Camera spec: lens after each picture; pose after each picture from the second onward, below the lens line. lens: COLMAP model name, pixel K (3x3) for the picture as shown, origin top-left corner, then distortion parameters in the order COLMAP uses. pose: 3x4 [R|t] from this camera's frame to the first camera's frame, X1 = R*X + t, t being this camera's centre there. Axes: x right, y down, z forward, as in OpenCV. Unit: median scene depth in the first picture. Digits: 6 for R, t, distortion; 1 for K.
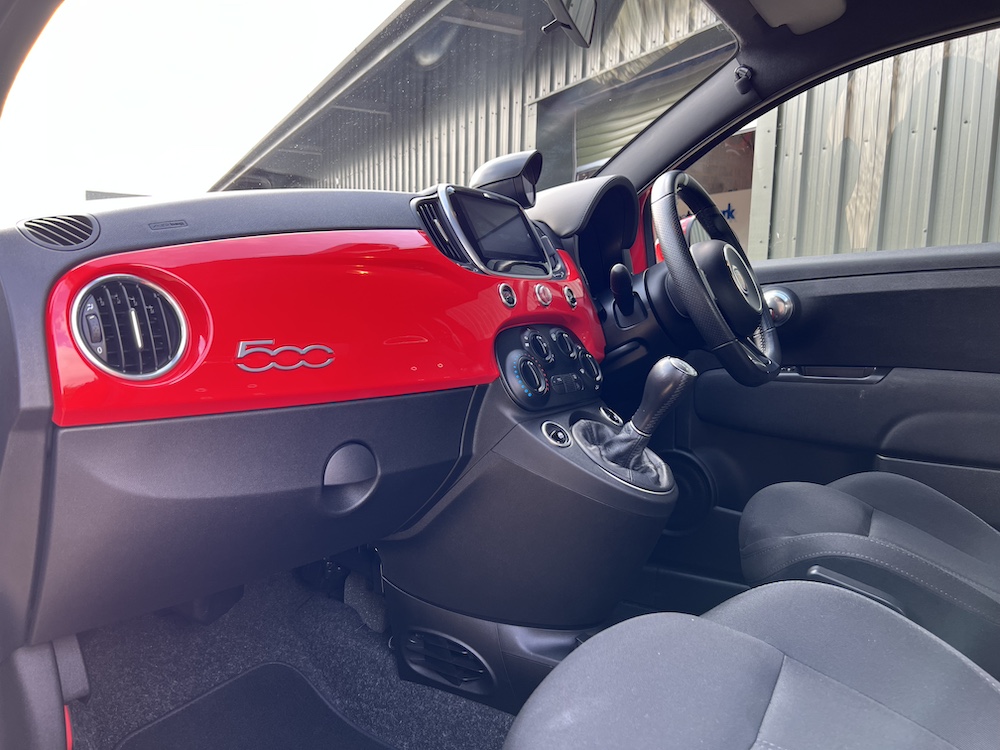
lens RADIAL K [[757.5, 0, 500.1], [0, 757.5, 378.5], [0, 0, 1]] dist [0.050326, -0.054347]
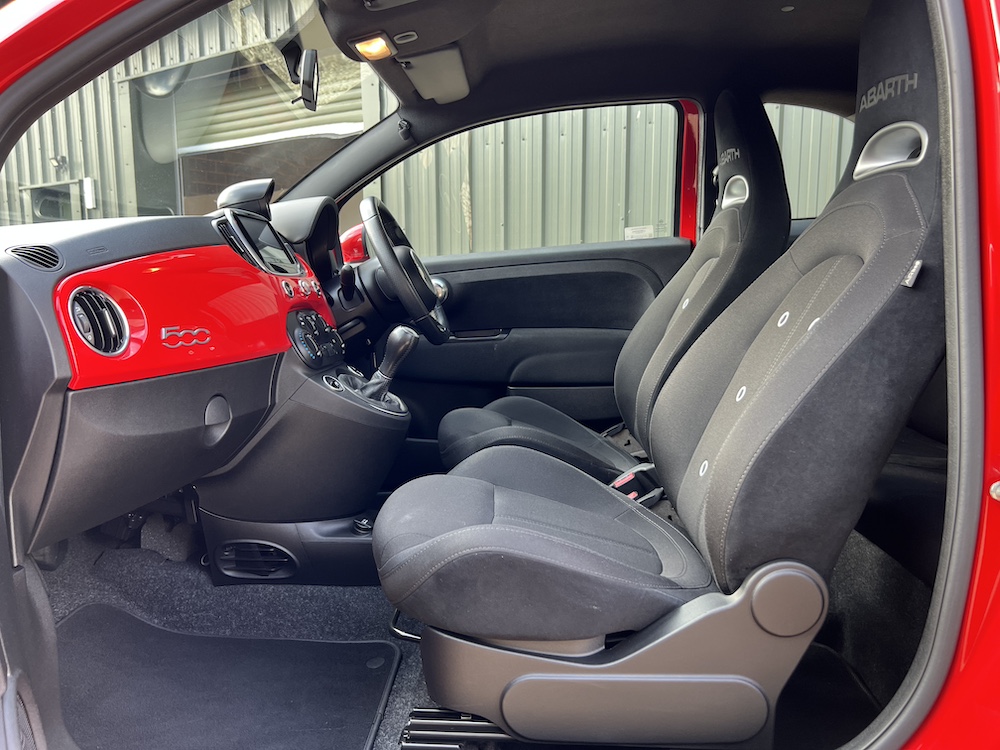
lens RADIAL K [[757.5, 0, 501.0], [0, 757.5, 374.4], [0, 0, 1]] dist [0.050326, -0.054347]
pose [[0.871319, -0.089861, 0.482420, -0.304393], [0.082514, 0.995922, 0.036480, 0.025860], [-0.483731, 0.008021, 0.875180, -0.386592]]
